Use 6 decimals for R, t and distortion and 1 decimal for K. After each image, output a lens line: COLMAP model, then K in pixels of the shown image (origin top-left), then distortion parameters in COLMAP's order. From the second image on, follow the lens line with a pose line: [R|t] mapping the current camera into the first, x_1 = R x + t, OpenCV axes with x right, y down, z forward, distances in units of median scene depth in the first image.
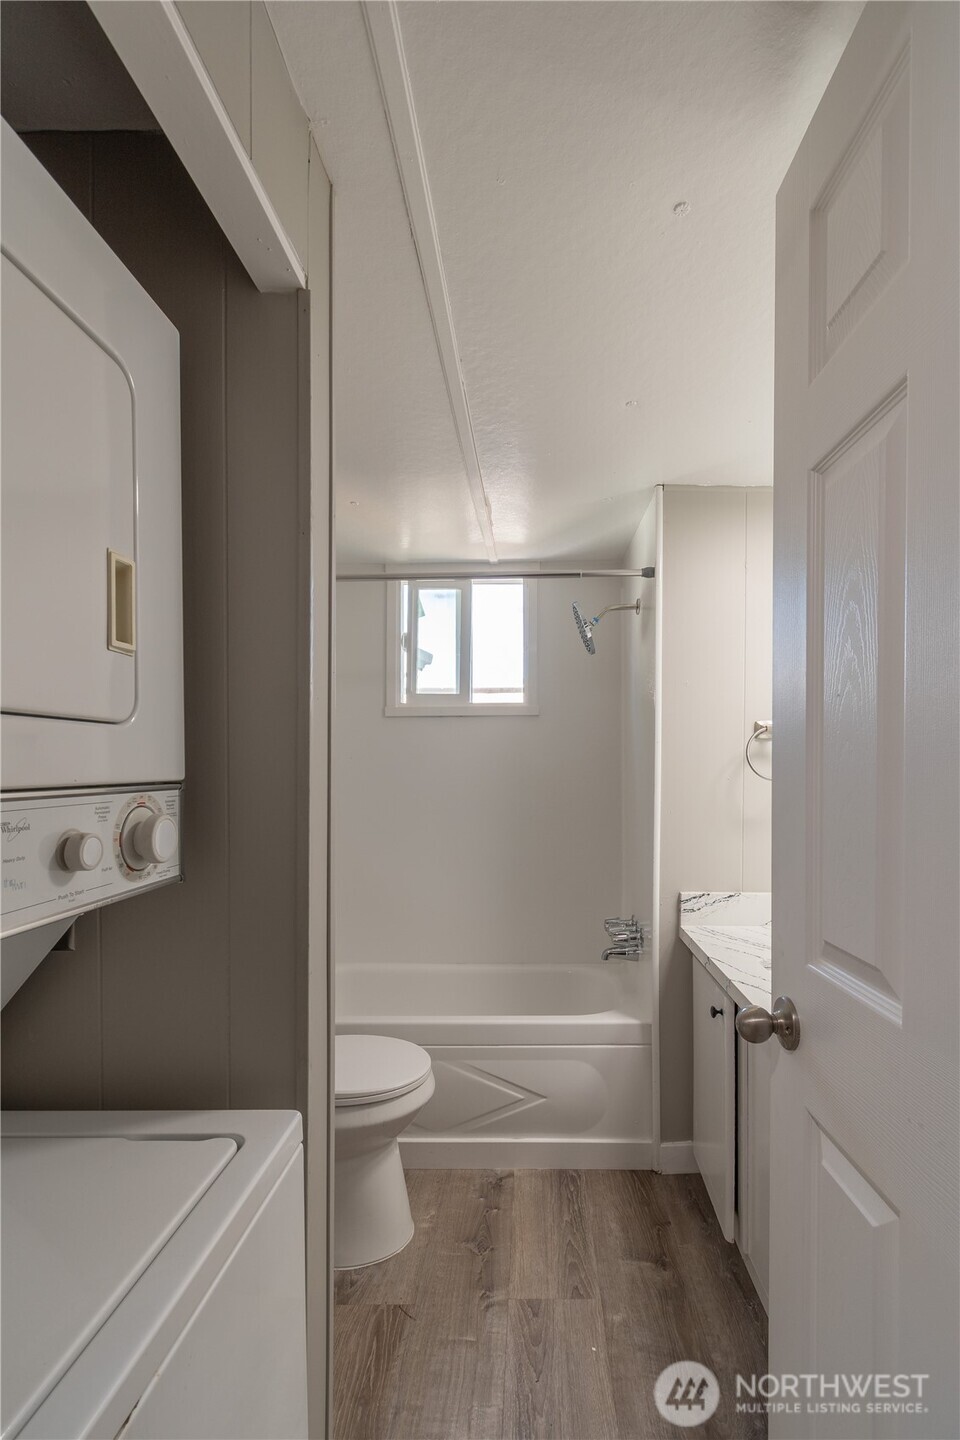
lens RADIAL K [[659.2, 0, 486.0], [0, 659.2, 782.5], [0, 0, 1]] dist [-0.001799, -0.004498]
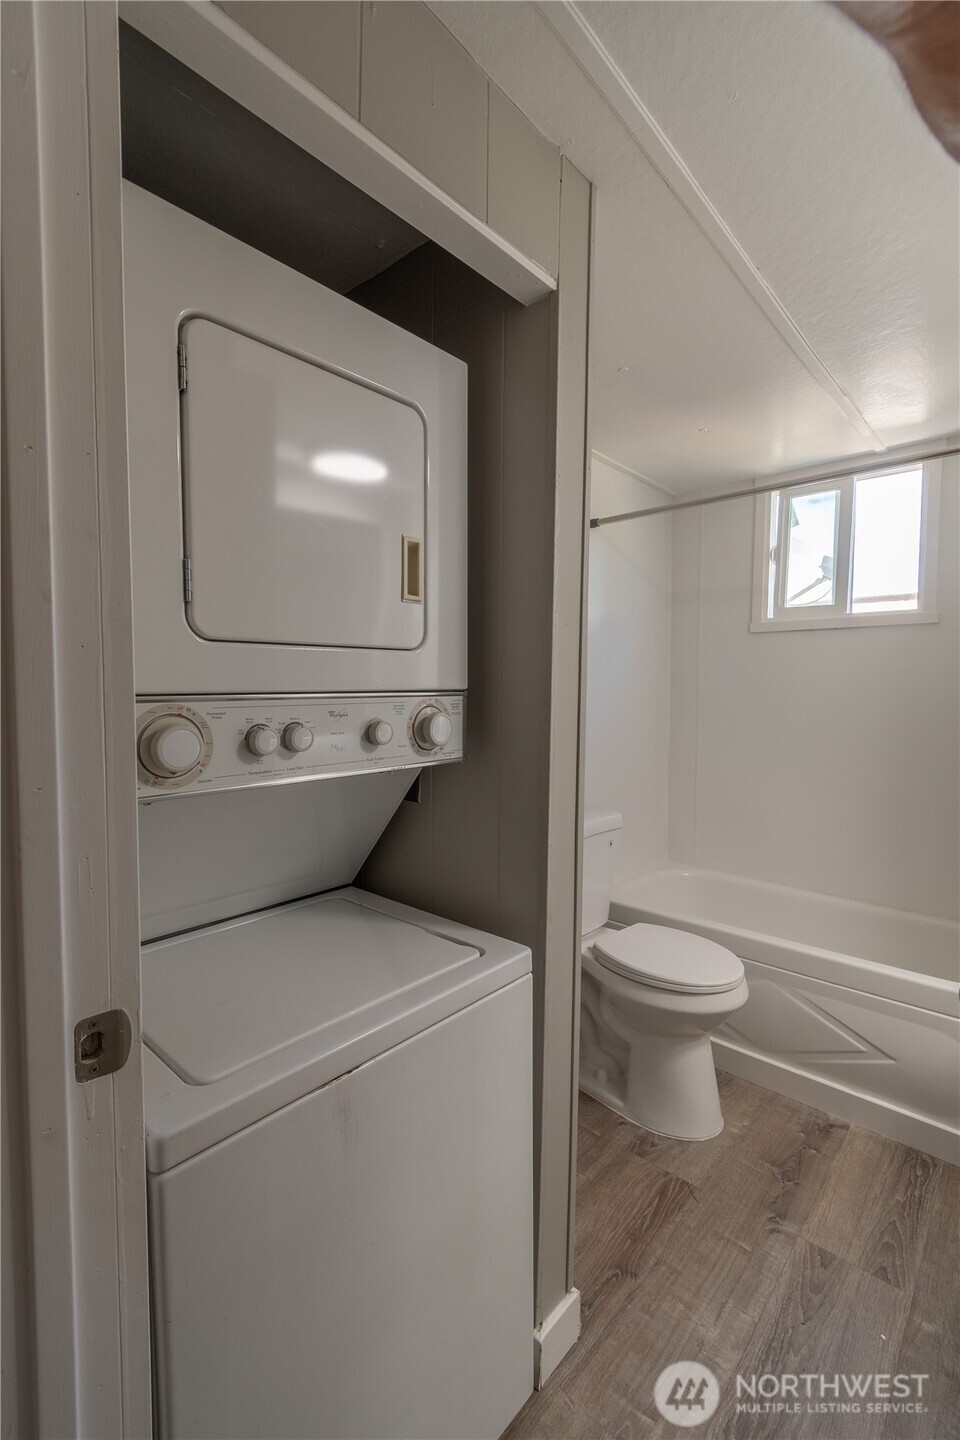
lens RADIAL K [[634.6, 0, 480.0], [0, 634.6, 720.0], [0, 0, 1]] dist [-0.000005, -0.000809]
pose [[0.754929, 0.044896, -0.654267, 0.248997], [-0.023683, 0.998870, 0.041216, 0.002976], [0.655378, -0.015620, 0.755139, 0.003452]]
